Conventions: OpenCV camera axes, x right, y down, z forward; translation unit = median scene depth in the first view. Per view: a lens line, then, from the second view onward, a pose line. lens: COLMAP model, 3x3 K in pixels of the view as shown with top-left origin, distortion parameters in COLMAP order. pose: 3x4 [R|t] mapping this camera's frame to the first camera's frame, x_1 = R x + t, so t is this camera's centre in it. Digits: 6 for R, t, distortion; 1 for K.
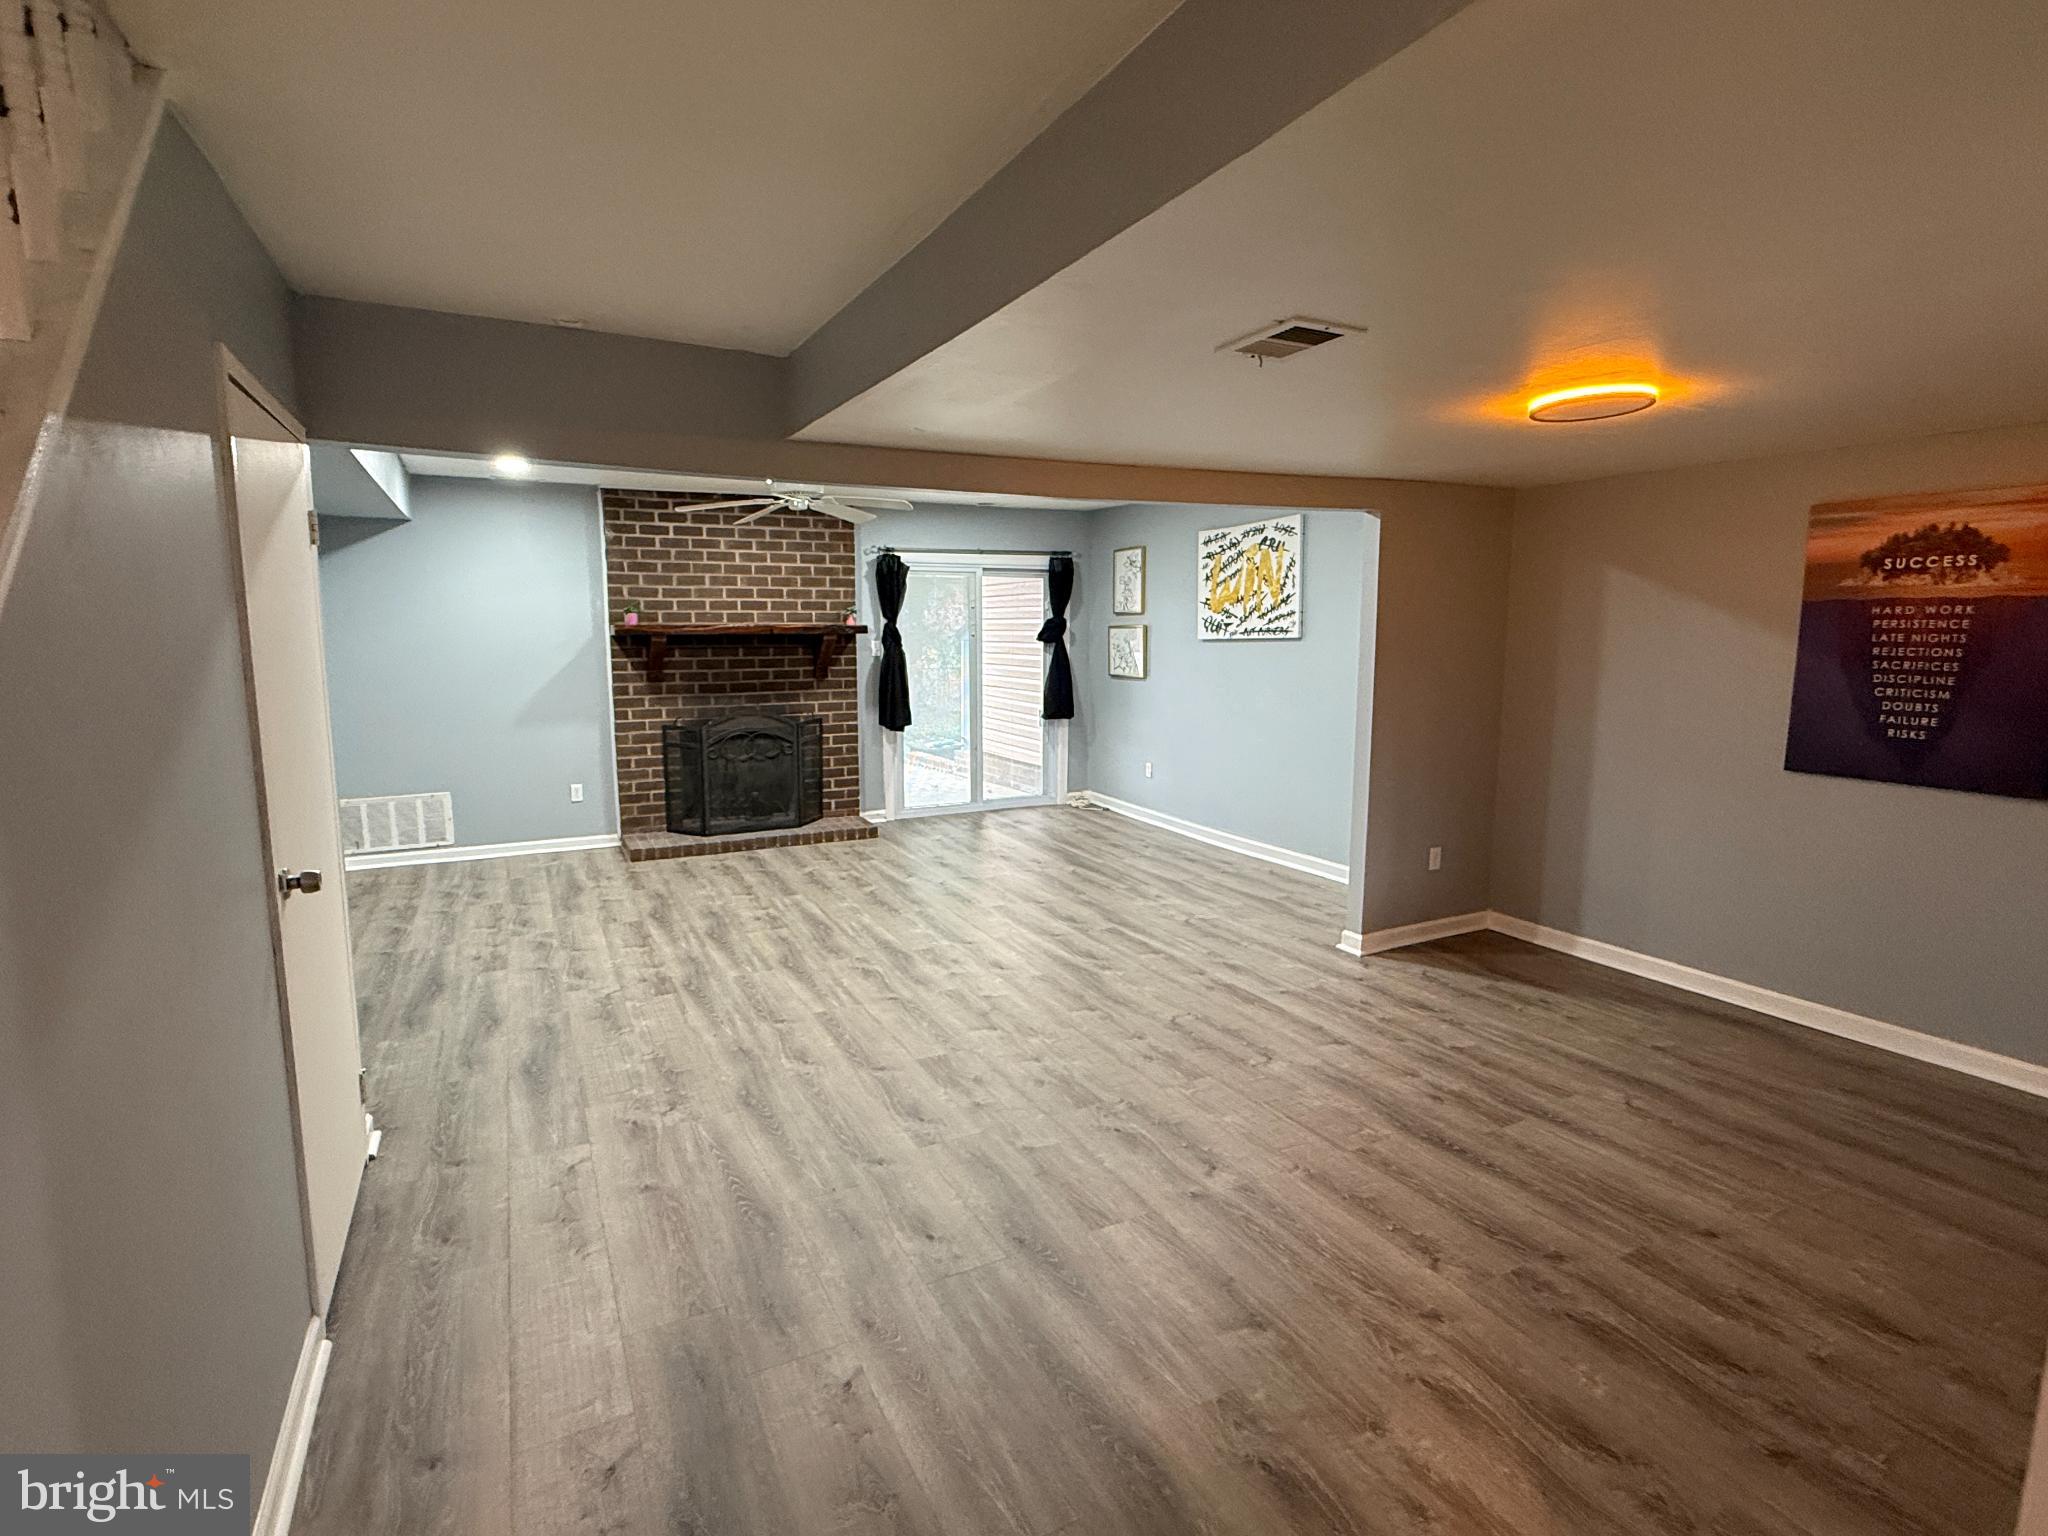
lens RADIAL K [[1002.3, 0, 1016.6], [0, 1002.3, 772.8], [0, 0, 1]] dist [0.000467, -0.001715]
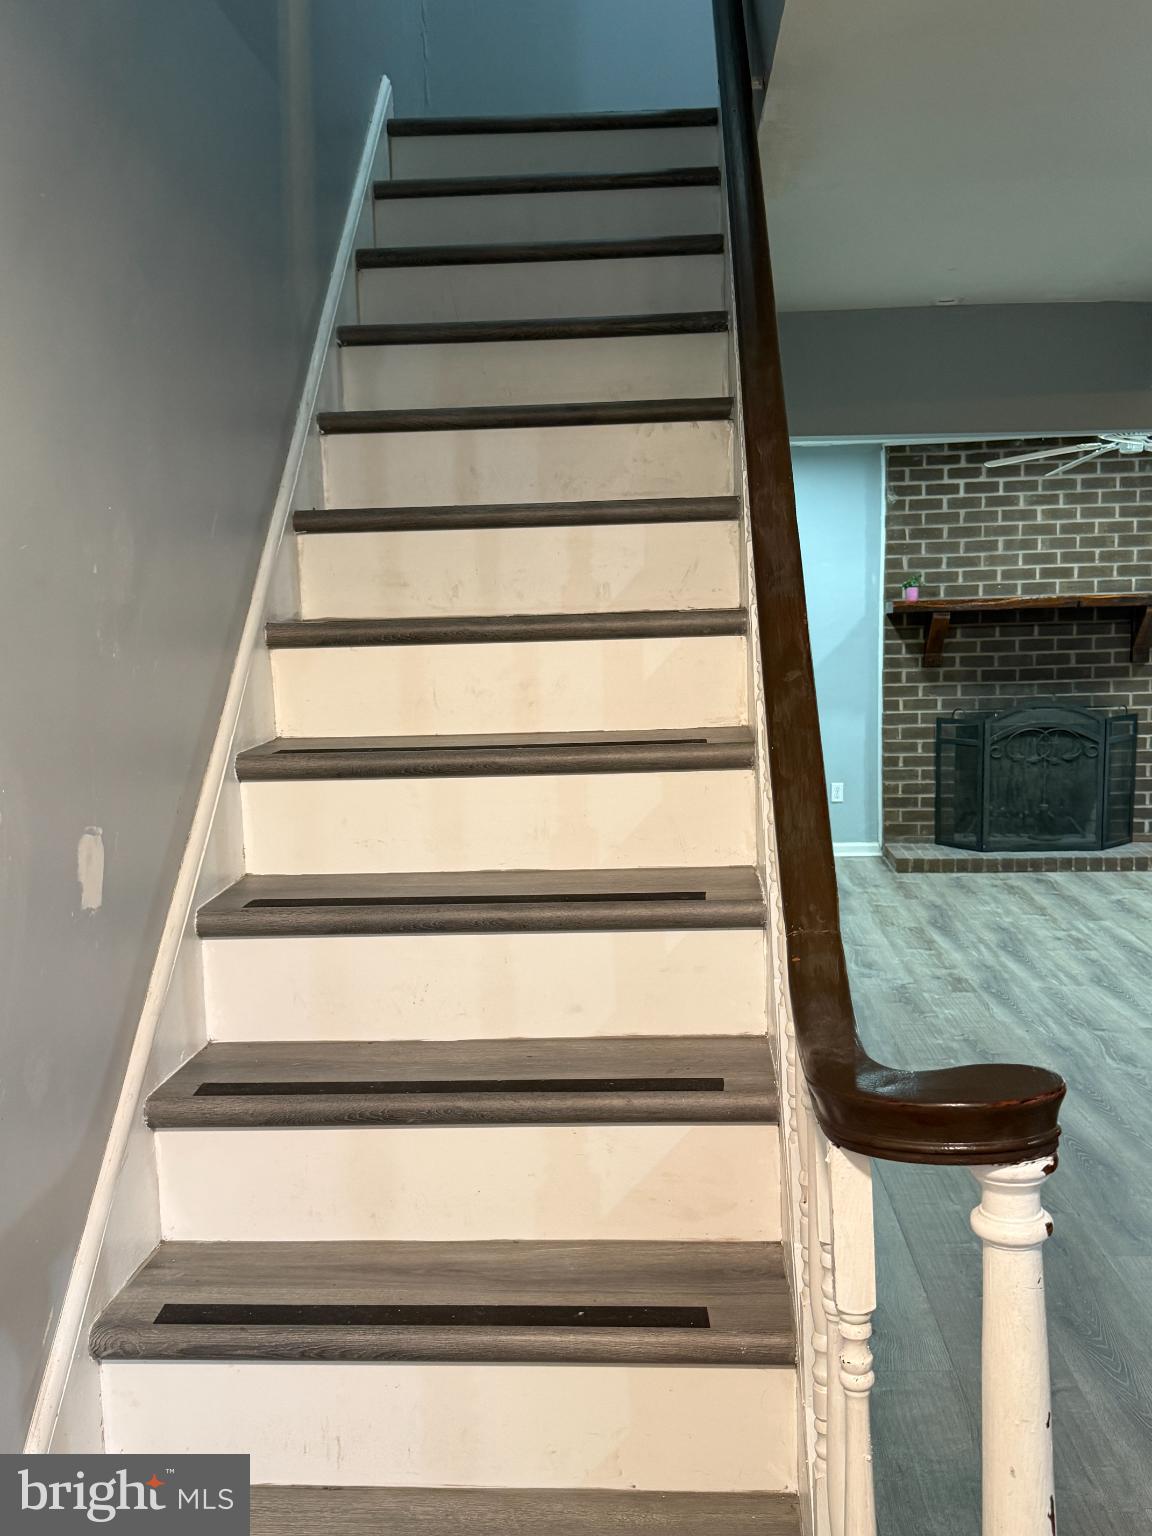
lens RADIAL K [[1438.8, 0, 565.1], [0, 1438.8, 778.8], [0, 0, 1]] dist [0.074543, 0.000000]
pose [[0.857727, 0.038084, -0.512693, 0.007522], [-0.054421, 0.998375, -0.016884, 0.045291], [0.511217, 0.042383, 0.858406, -0.228806]]
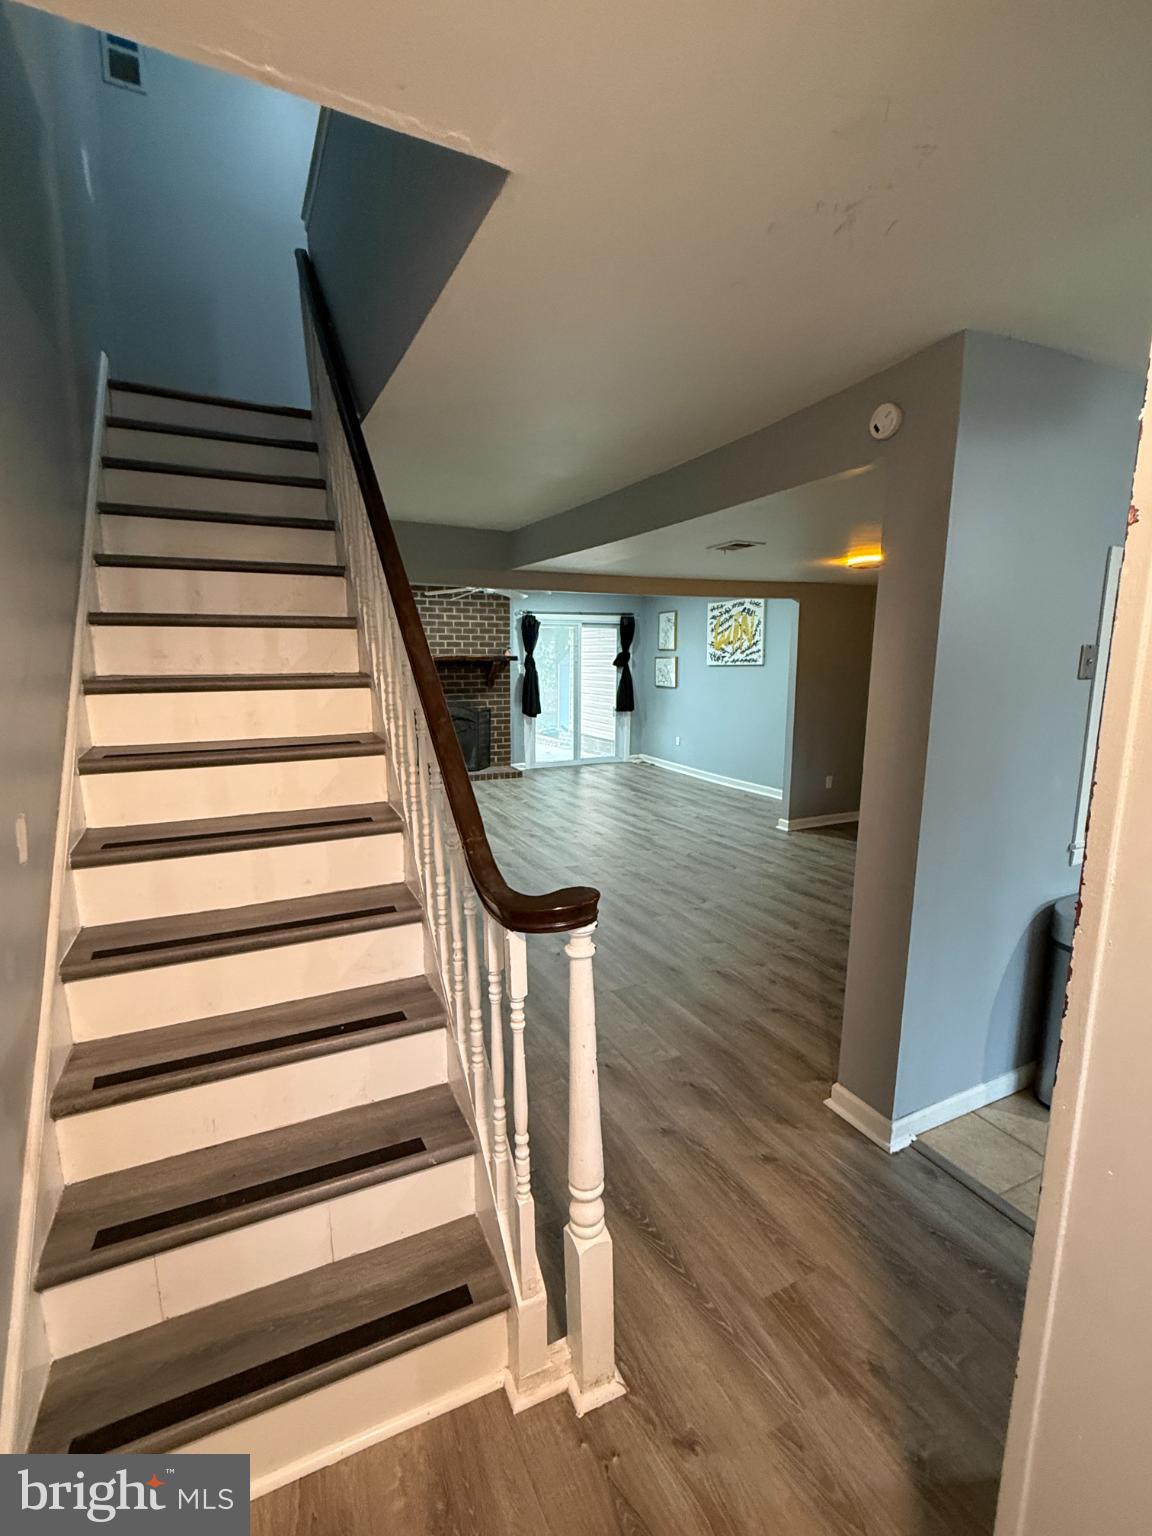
lens RADIAL K [[705.7, 0, 572.2], [0, 705.7, 766.0], [0, 0, 1]] dist [0.003264, 0.000555]
pose [[0.999813, 0.008206, -0.017502, -0.033780], [-0.008020, 0.999911, 0.010657, 0.034896], [0.017588, -0.010515, 0.999790, -0.261650]]
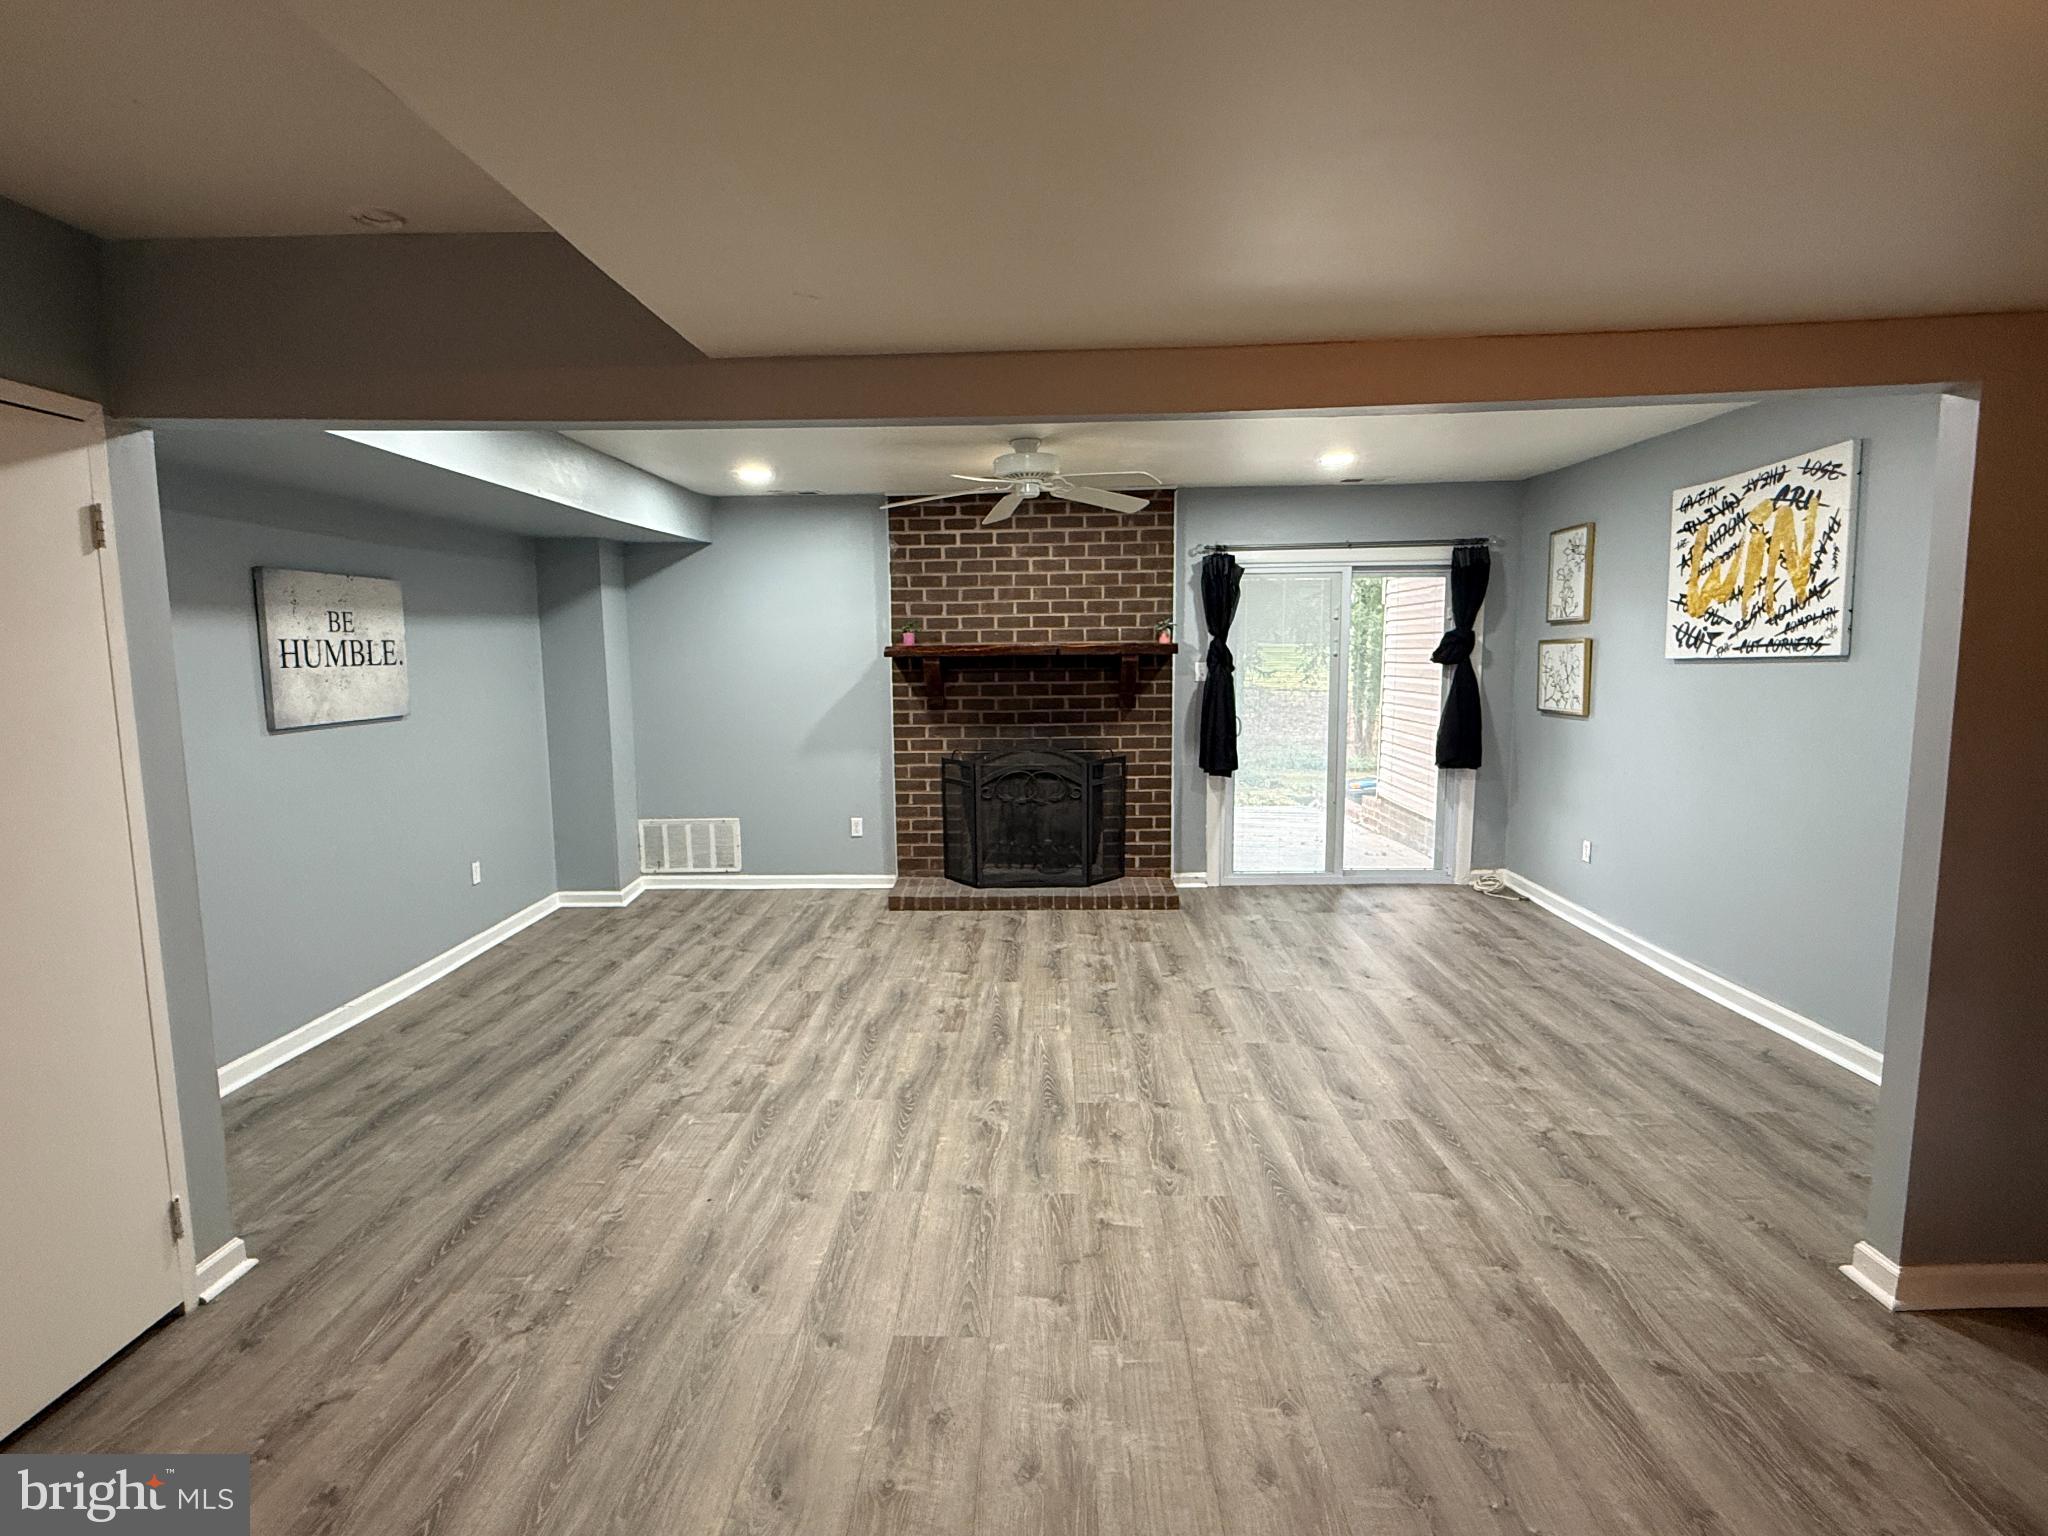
lens RADIAL K [[1002.3, 0, 1021.8], [0, 1002.3, 768.4], [0, 0, 1]] dist [0.000467, -0.001715]
pose [[0.878820, 0.047181, -0.474815, 0.140733], [-0.059059, 0.998203, -0.010122, -0.036043], [0.473485, 0.036937, 0.880027, 0.270214]]
